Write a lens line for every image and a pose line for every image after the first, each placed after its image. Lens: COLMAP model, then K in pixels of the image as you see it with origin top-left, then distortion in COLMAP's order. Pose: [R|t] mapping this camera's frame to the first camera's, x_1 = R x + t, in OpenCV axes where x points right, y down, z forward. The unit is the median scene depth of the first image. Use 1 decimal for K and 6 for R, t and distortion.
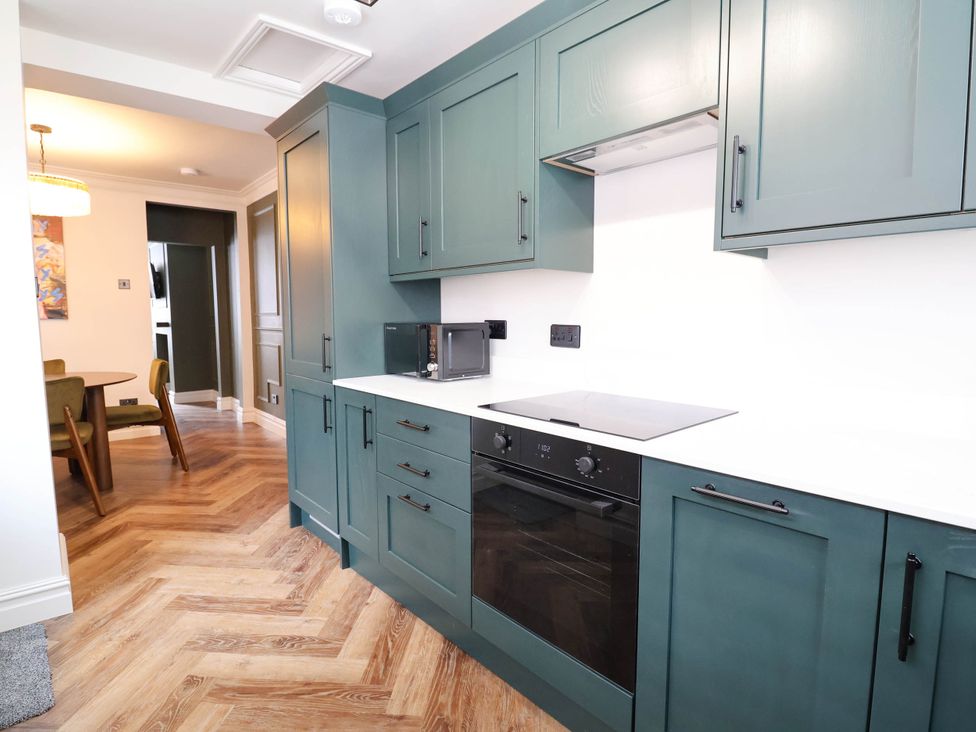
lens RADIAL K [[545.3, 0, 485.9], [0, 545.3, 362.2], [0, 0, 1]] dist [-0.000240, -0.000266]
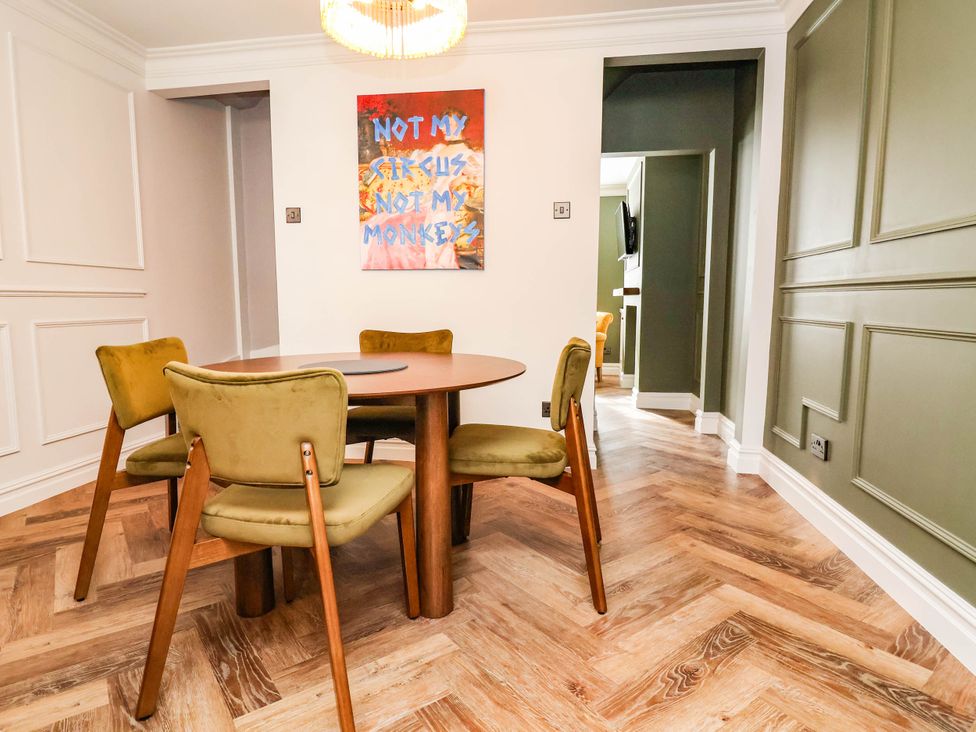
lens RADIAL K [[545.3, 0, 485.9], [0, 545.3, 362.2], [0, 0, 1]] dist [-0.000240, -0.000266]
pose [[0.663866, 0.084393, -0.743074, -0.243218], [-0.068743, 0.996292, 0.051736, -0.003159], [0.744685, 0.016735, 0.667206, 0.505004]]
